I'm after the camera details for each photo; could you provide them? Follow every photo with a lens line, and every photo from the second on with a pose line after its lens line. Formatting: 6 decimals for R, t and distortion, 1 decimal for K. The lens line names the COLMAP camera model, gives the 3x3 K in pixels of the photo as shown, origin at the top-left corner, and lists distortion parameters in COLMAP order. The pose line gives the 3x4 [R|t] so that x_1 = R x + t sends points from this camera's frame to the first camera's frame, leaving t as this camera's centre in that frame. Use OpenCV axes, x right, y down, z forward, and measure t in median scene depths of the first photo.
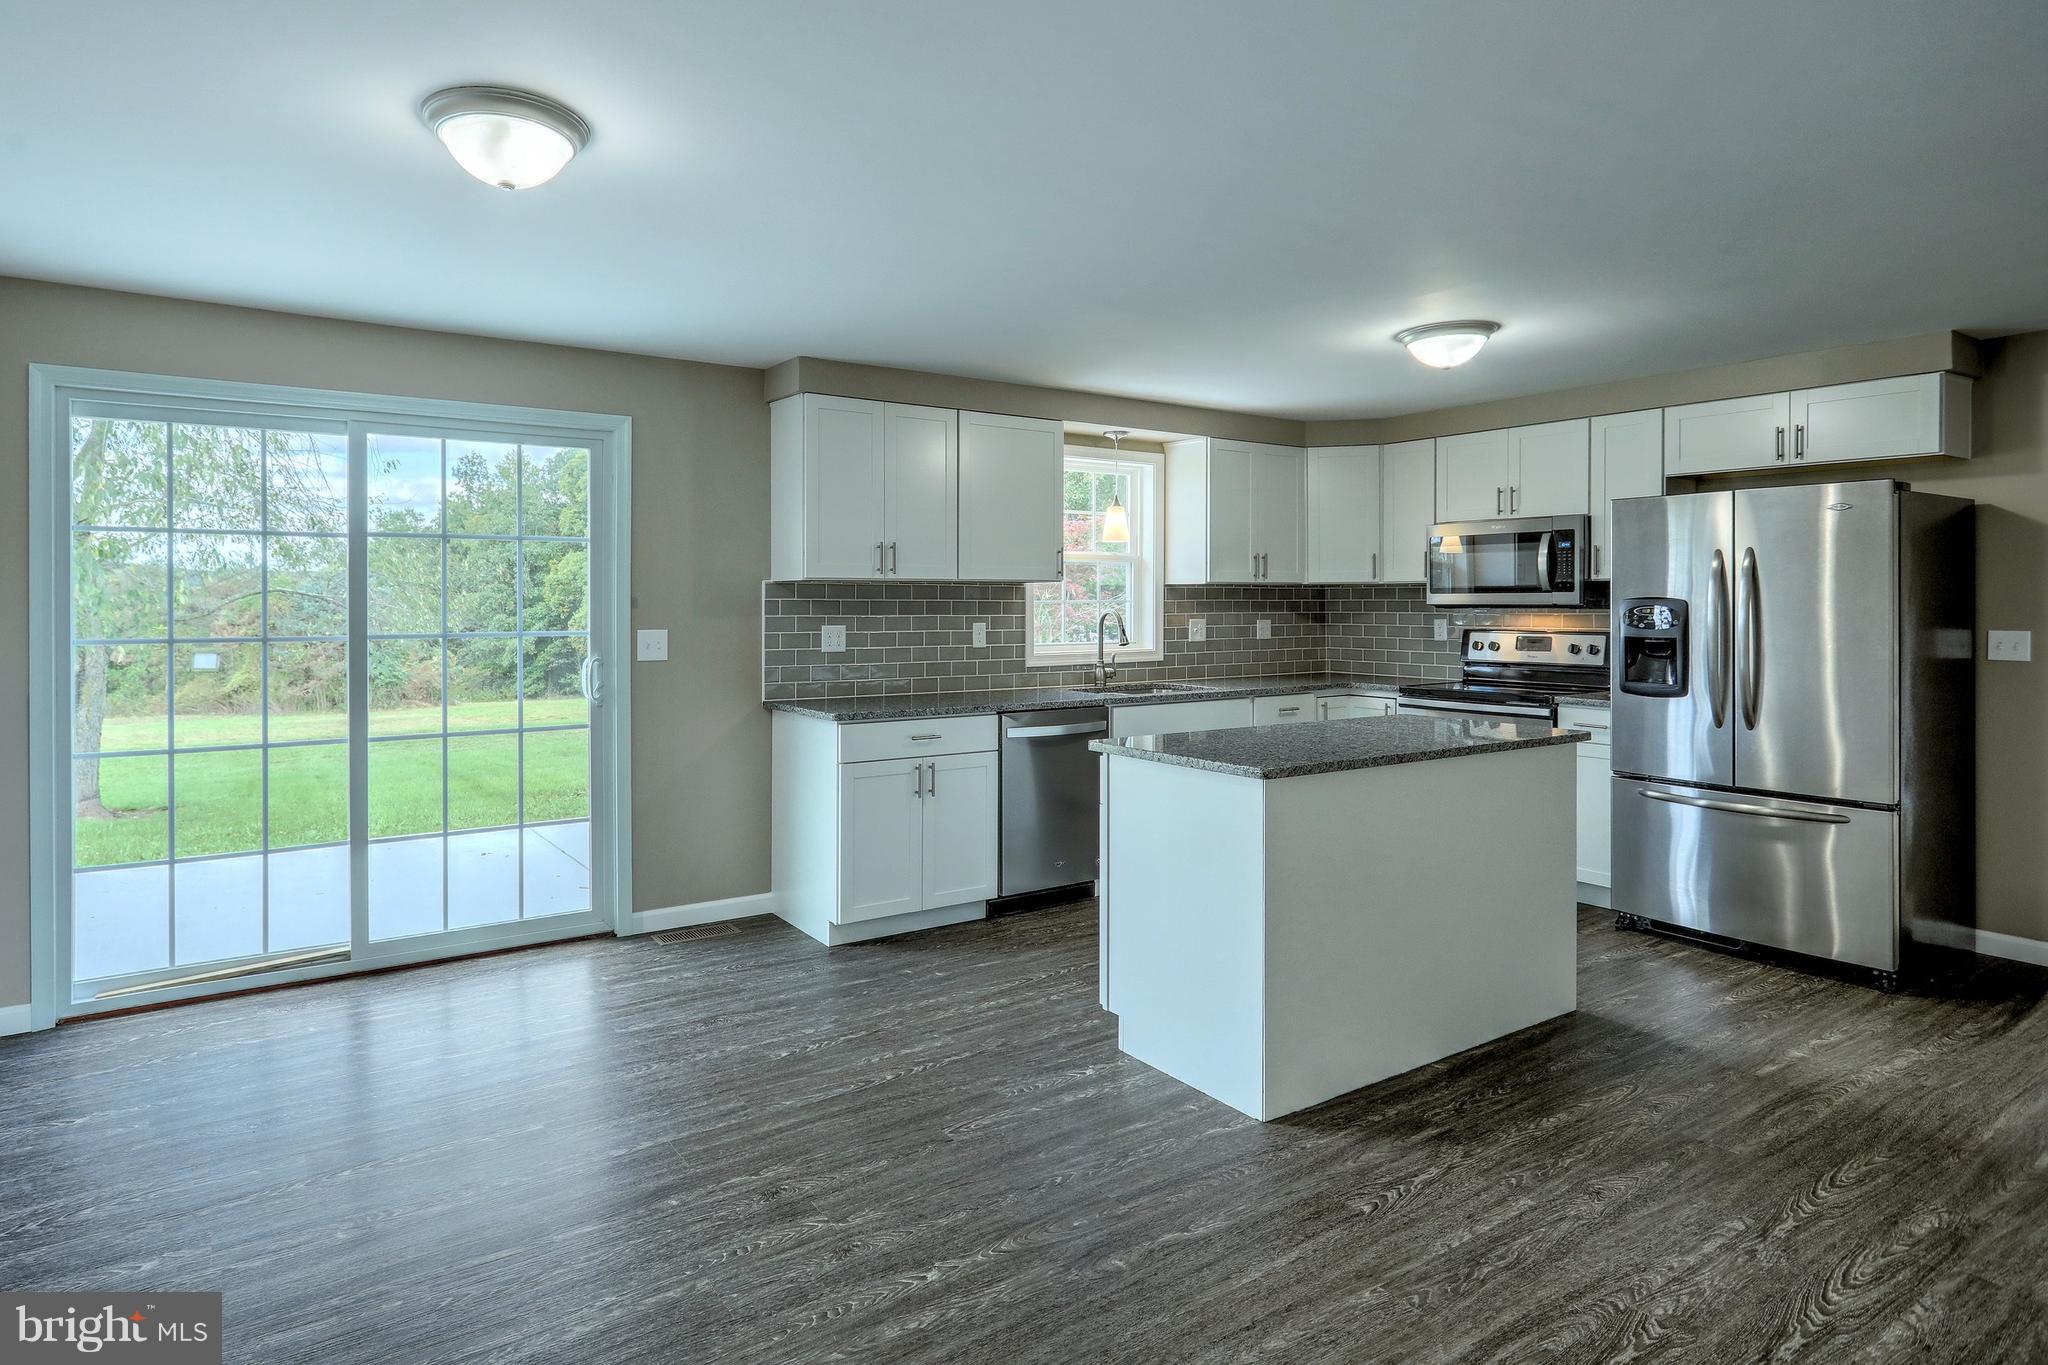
lens RADIAL K [[1111.9, 0, 900.3], [0, 1111.9, 597.7], [0, 0, 1]] dist [0.014114, -0.002086]
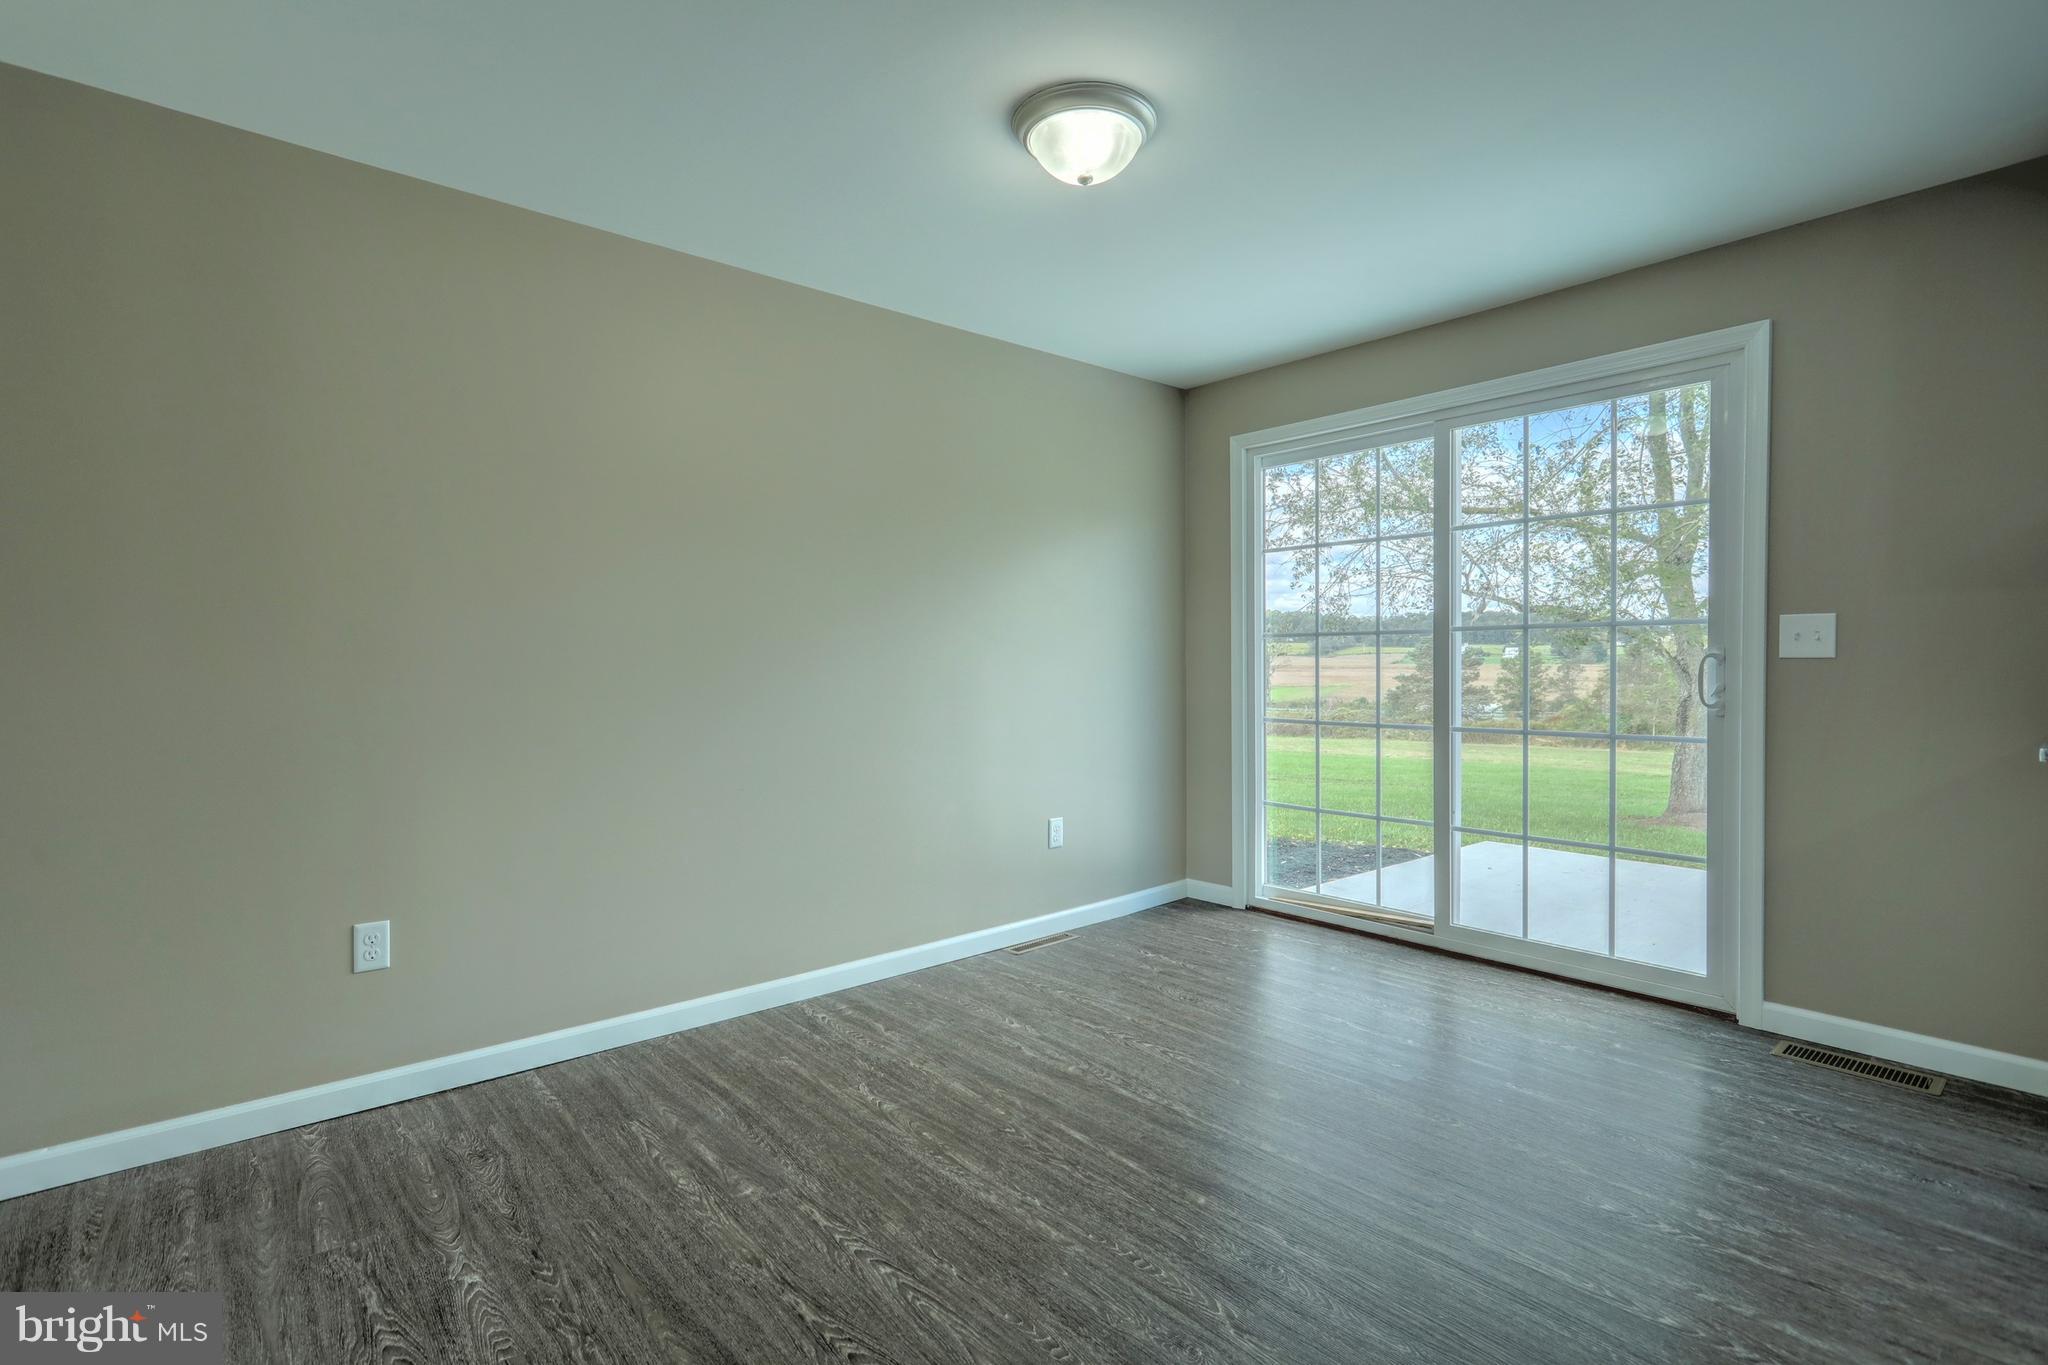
lens RADIAL K [[992.6, 0, 1035.6], [0, 992.6, 679.5], [0, 0, 1]] dist [0.000025, 0.000776]
pose [[0.146727, 0.013276, -0.989088, 0.292676], [0.006439, 0.999876, 0.014376, 0.052380], [0.989156, -0.008478, 0.146623, 0.382231]]
